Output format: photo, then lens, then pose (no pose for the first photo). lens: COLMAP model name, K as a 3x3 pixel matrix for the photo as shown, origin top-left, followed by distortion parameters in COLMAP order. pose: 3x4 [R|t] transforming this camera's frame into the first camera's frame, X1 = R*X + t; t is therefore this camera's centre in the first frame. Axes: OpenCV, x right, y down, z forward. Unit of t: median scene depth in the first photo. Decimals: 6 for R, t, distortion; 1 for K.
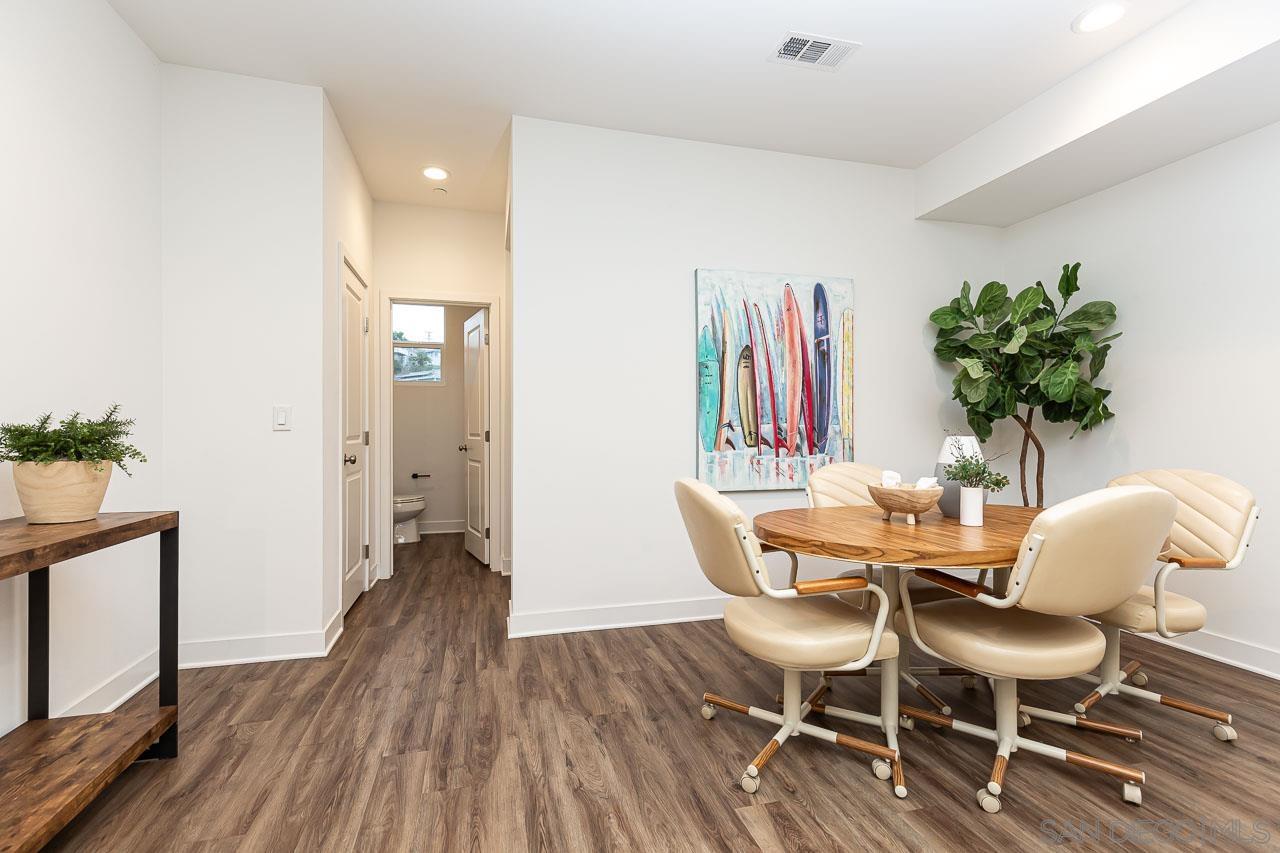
lens RADIAL K [[571.7, 0, 633.0], [0, 571.7, 428.8], [0, 0, 1]] dist [0.006808, -0.000915]
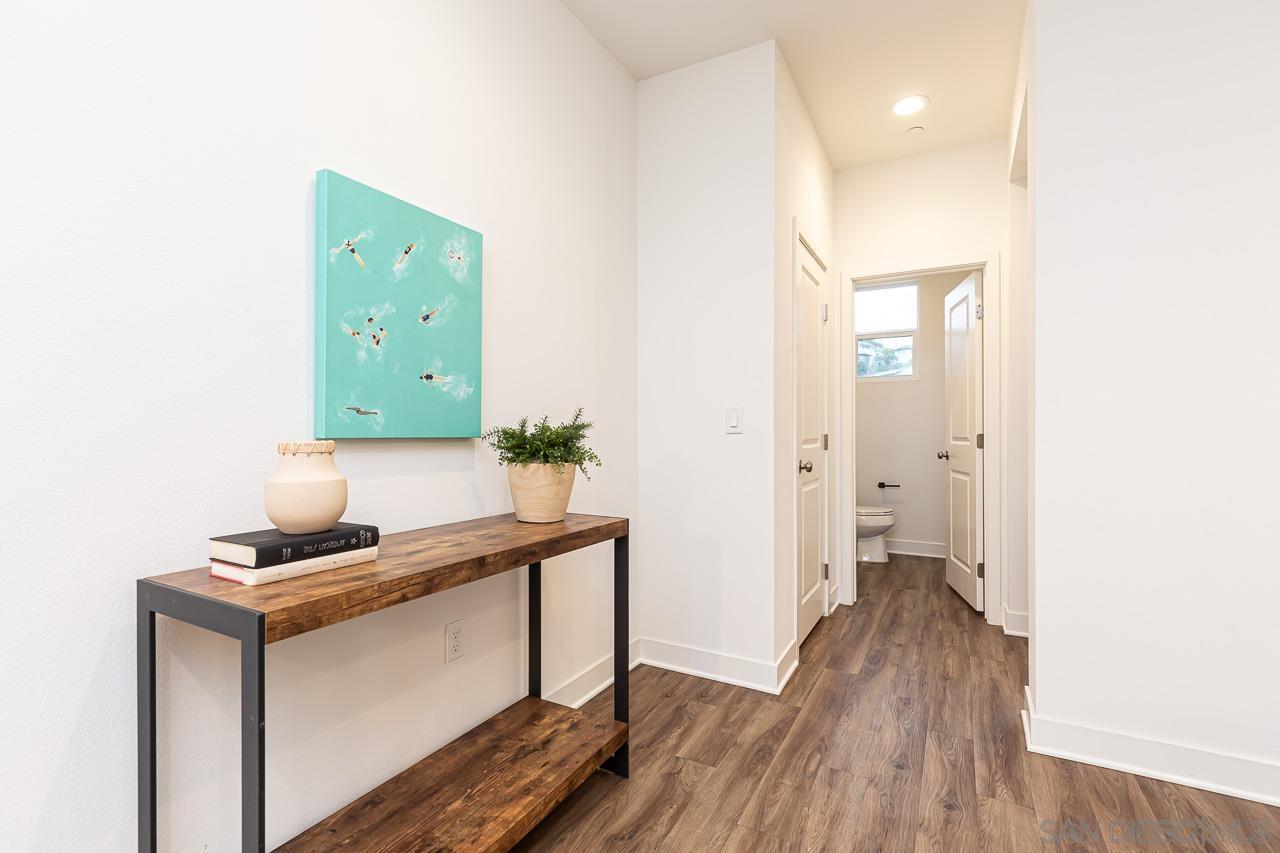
lens RADIAL K [[571.7, 0, 633.0], [0, 571.7, 428.8], [0, 0, 1]] dist [0.006808, -0.000915]
pose [[0.715811, -0.002323, -0.698290, -0.090979], [0.000223, 0.999995, -0.003098, -0.001509], [0.698294, 0.002062, 0.715808, 0.235153]]
